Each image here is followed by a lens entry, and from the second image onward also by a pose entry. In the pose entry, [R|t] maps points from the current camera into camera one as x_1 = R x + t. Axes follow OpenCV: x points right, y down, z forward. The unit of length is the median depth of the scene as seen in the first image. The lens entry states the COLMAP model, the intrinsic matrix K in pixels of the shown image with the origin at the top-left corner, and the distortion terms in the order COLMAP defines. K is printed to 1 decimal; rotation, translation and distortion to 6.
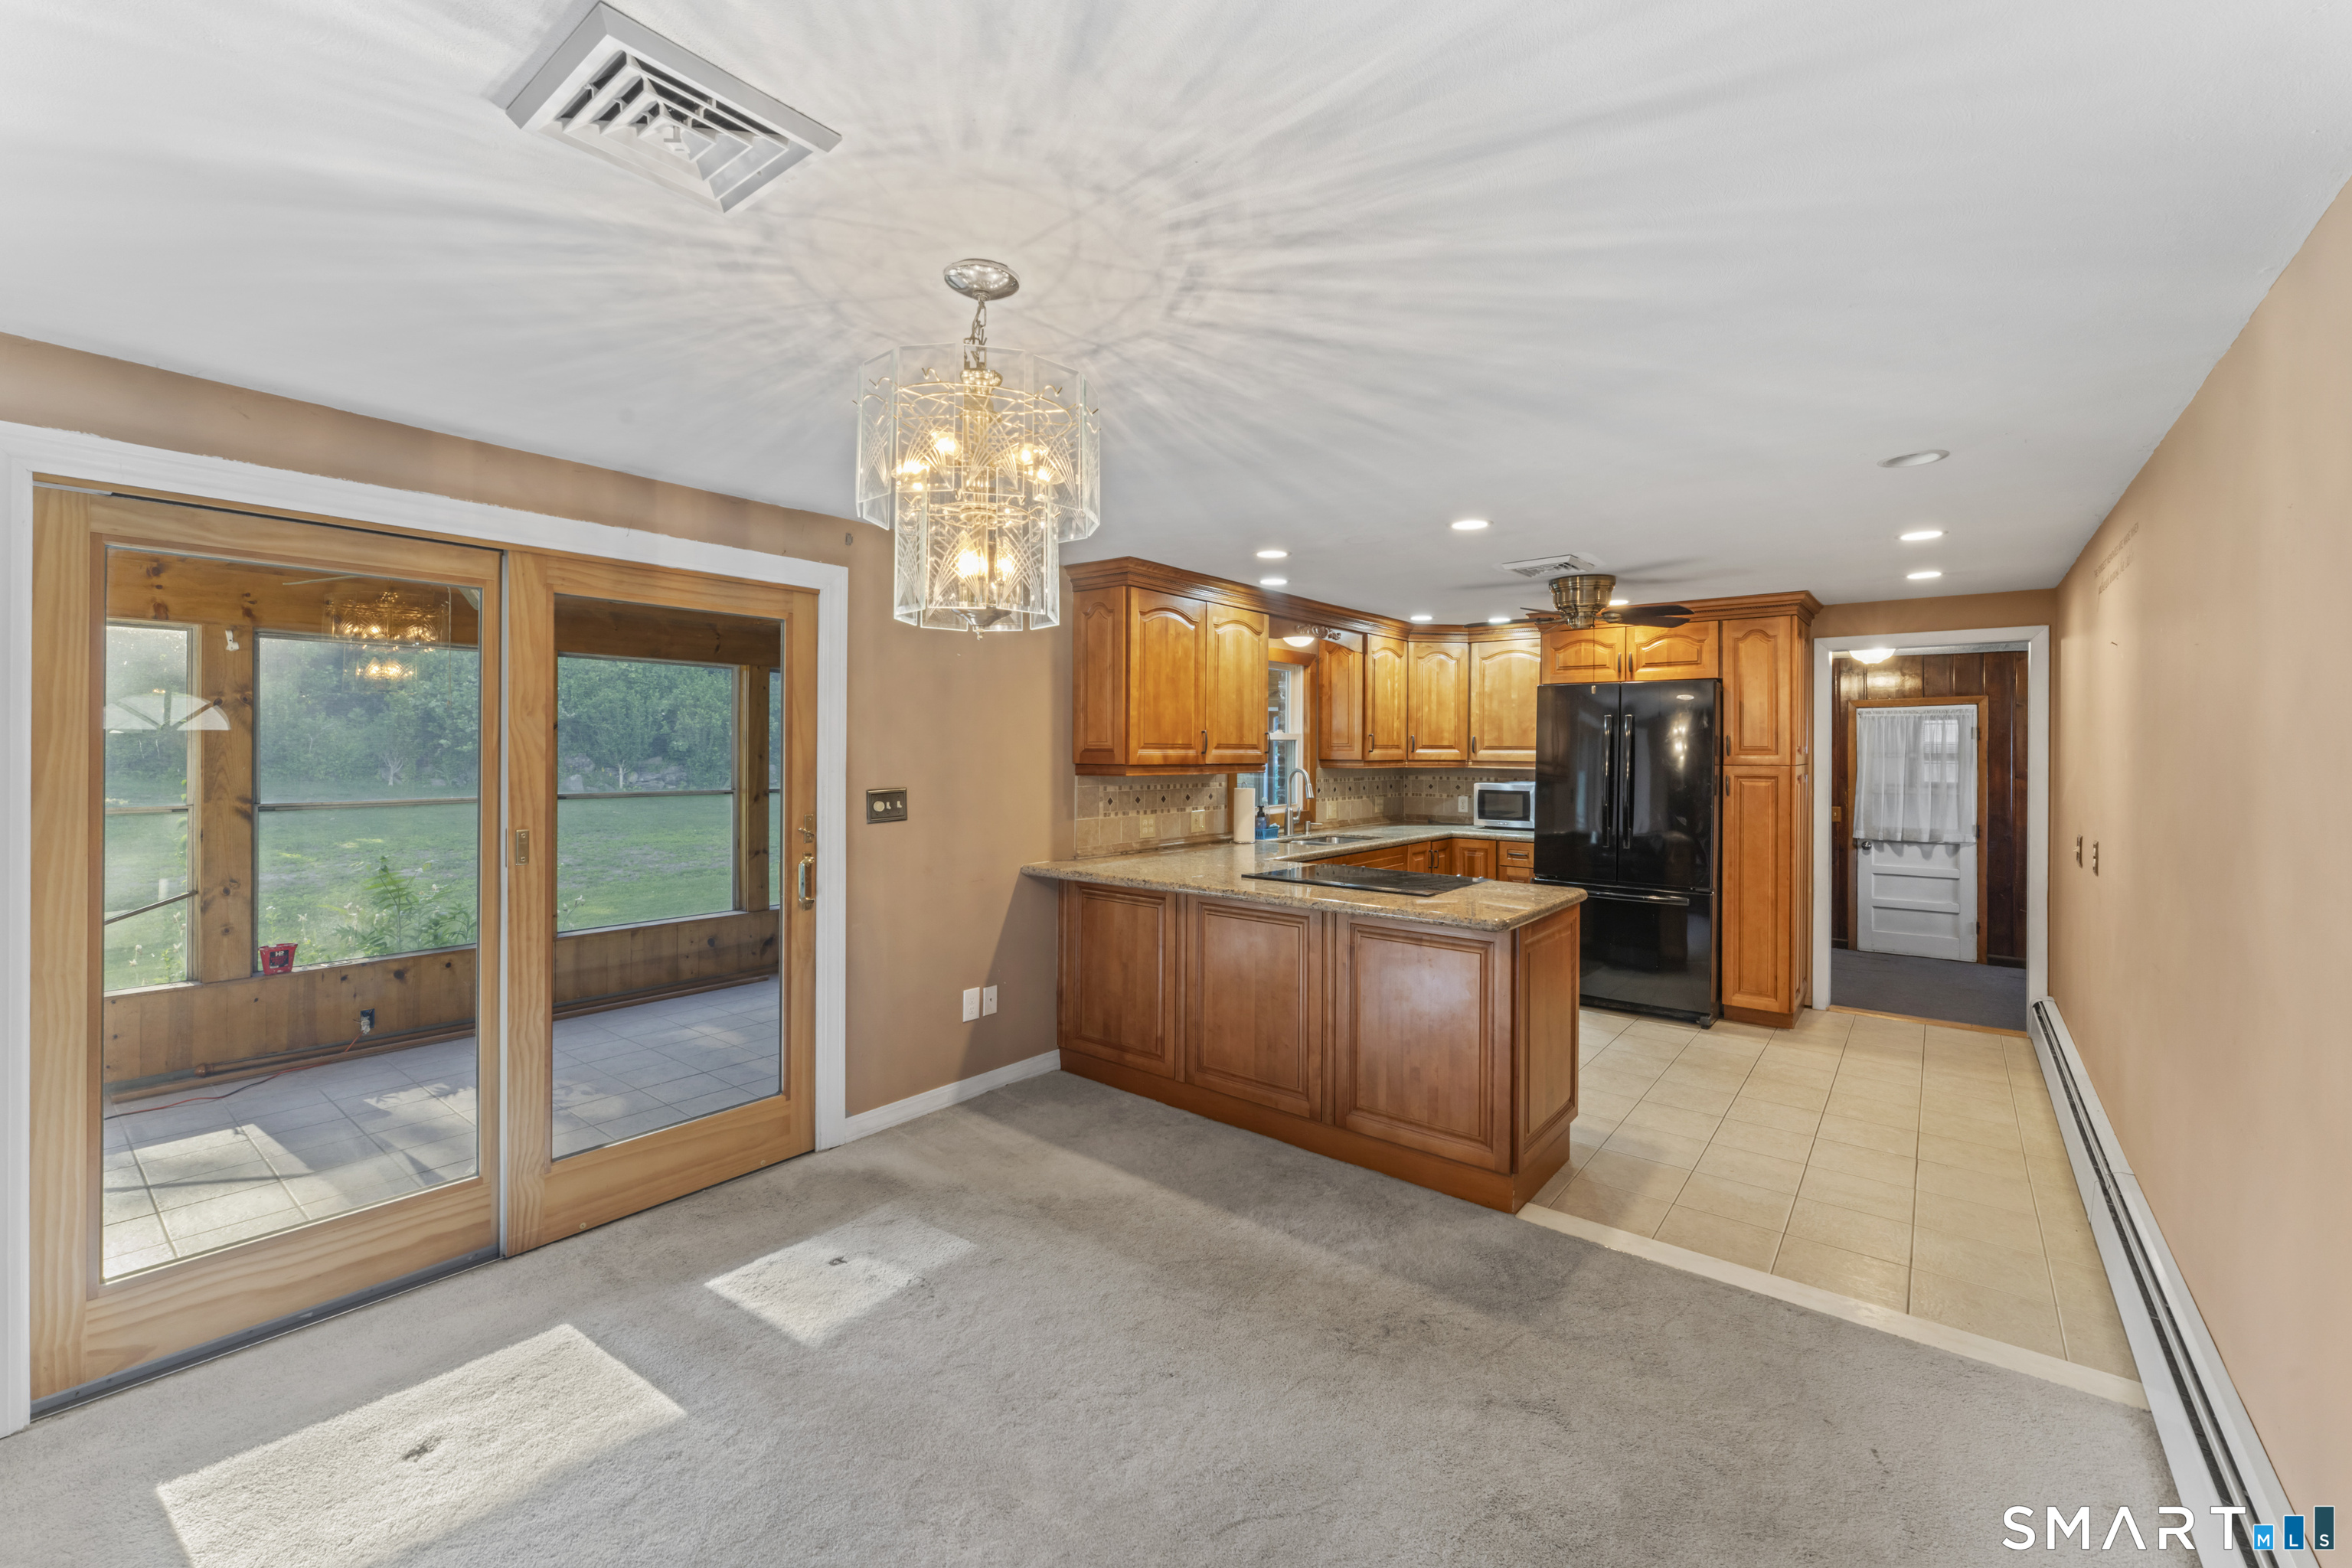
lens RADIAL K [[956.2, 0, 1180.6], [0, 956.2, 748.7], [0, 0, 1]] dist [-0.004538, 0.000791]
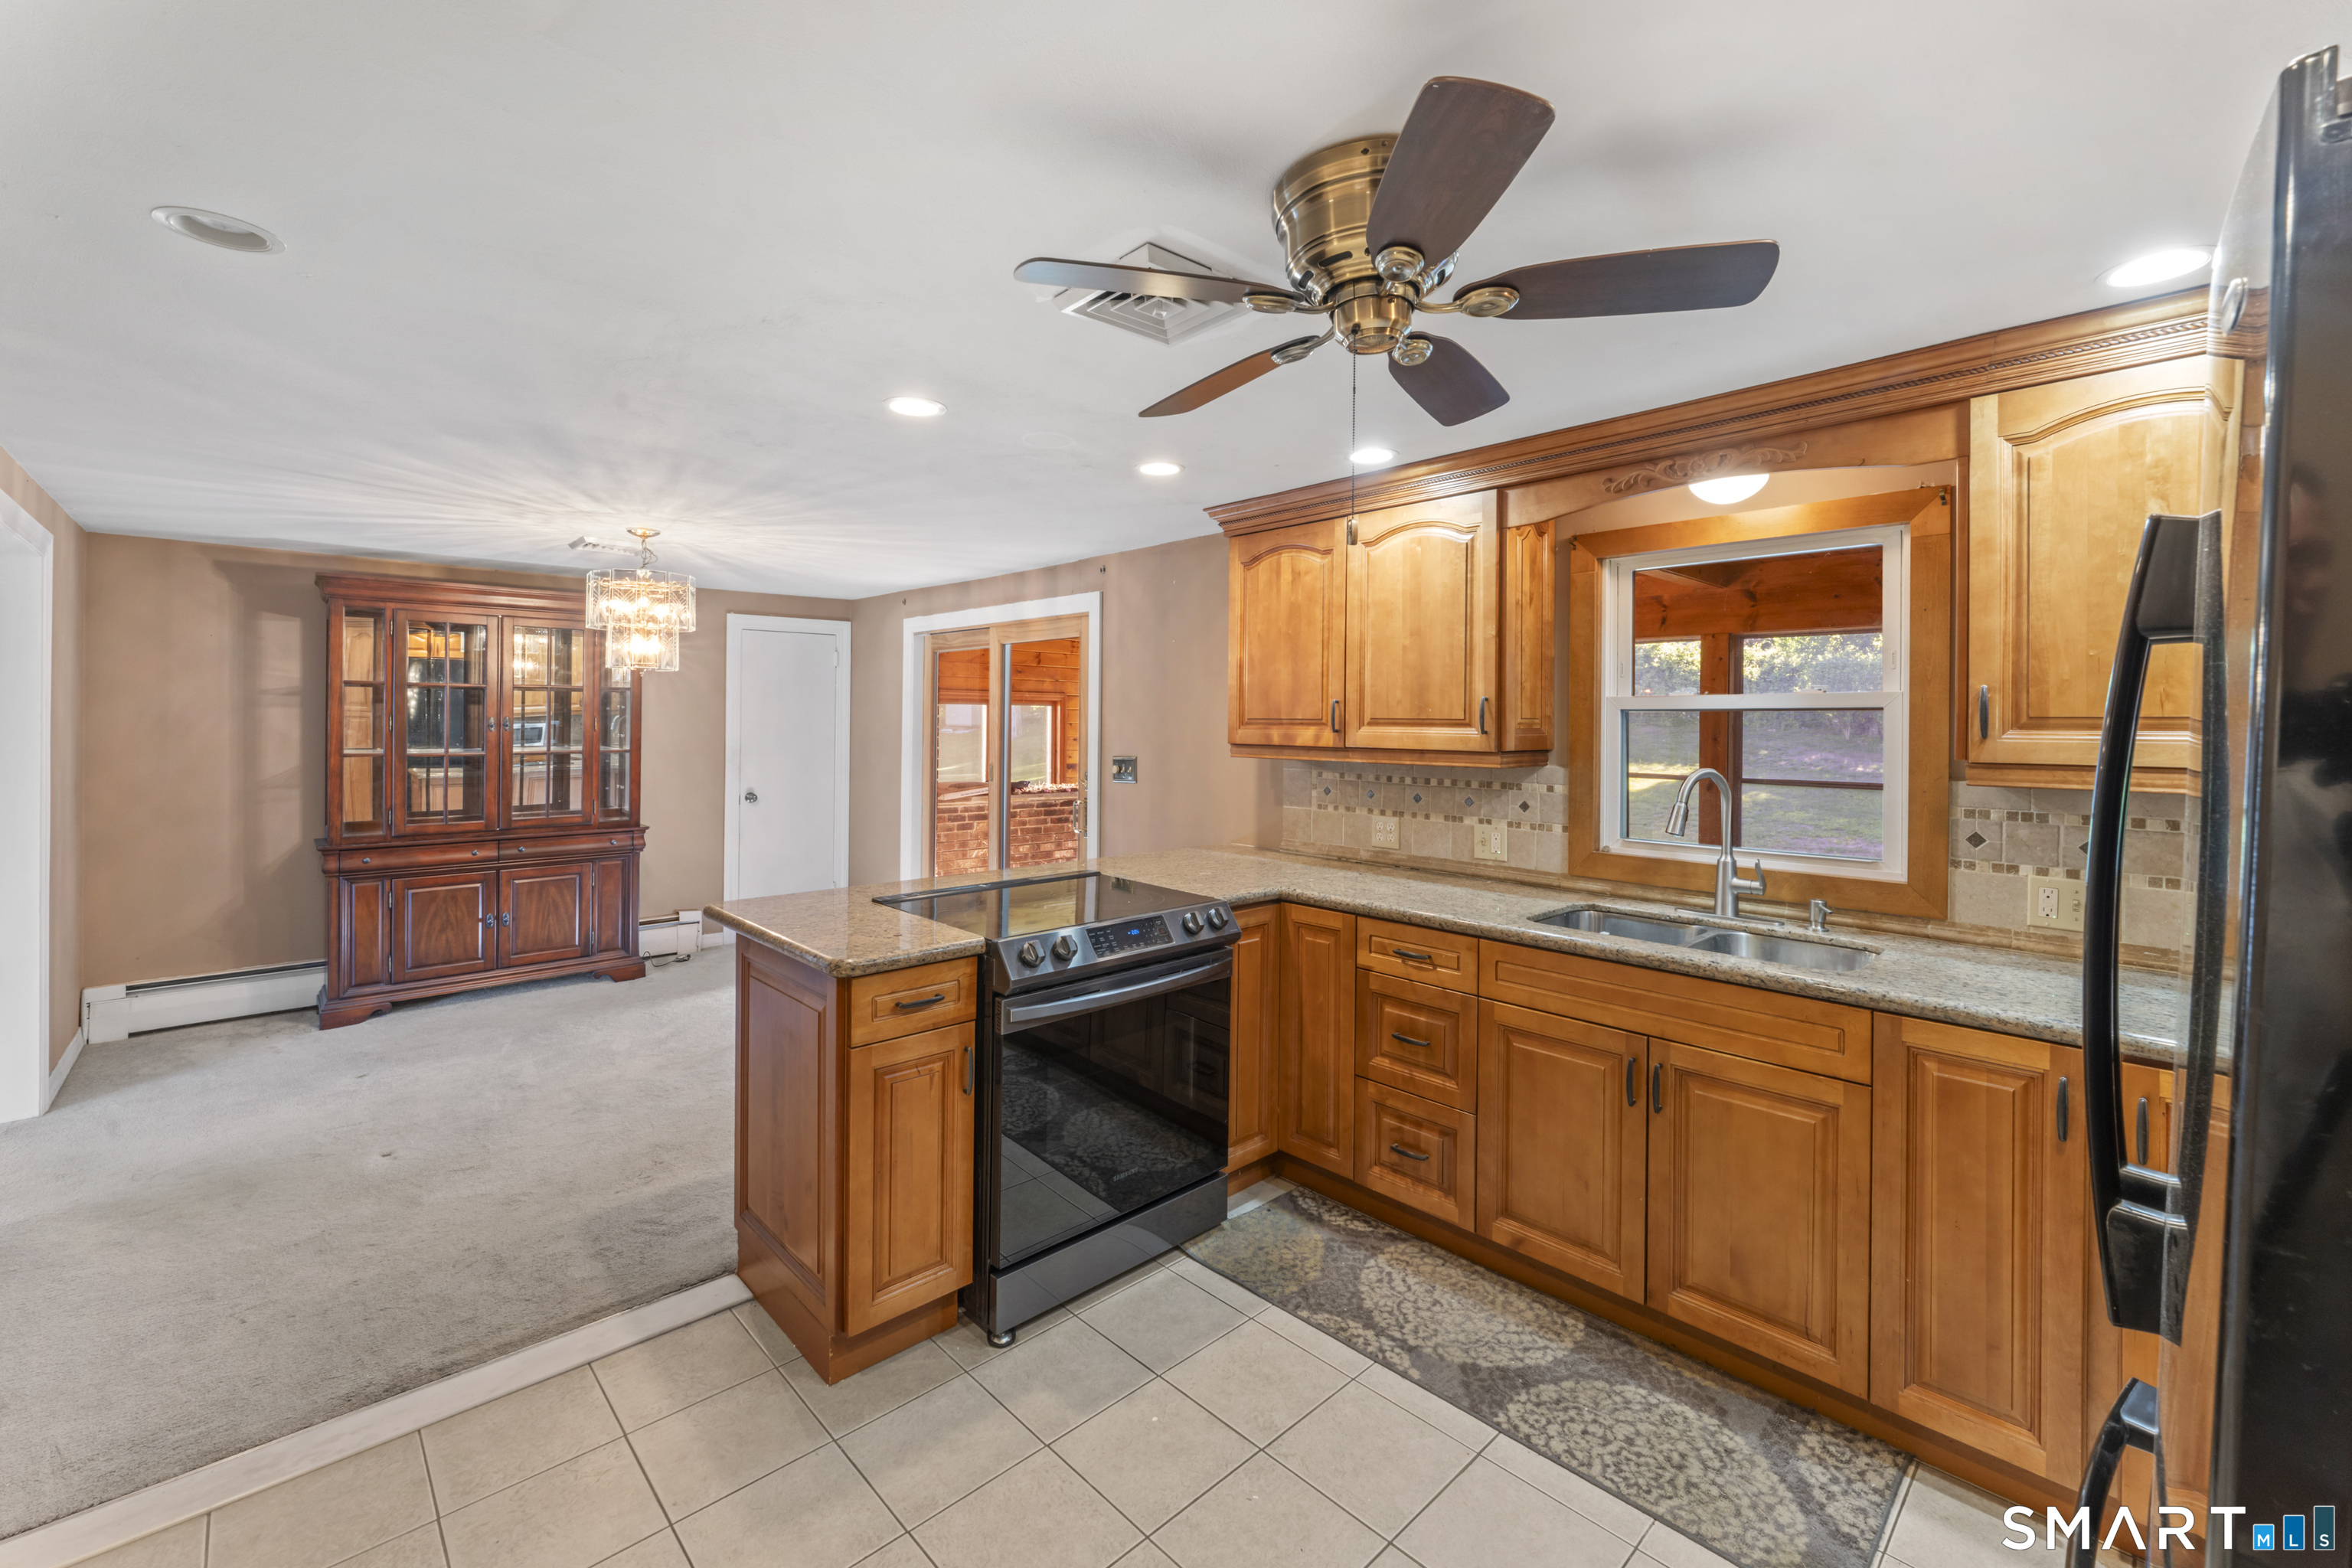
lens RADIAL K [[956.2, 0, 1168.5], [0, 956.2, 728.5], [0, 0, 1]] dist [-0.004538, 0.000791]
pose [[-0.145117, -0.001023, -0.989414, 0.764088], [-0.006205, 0.999981, -0.000124, 0.003222], [0.989395, 0.006121, -0.145121, 1.014042]]
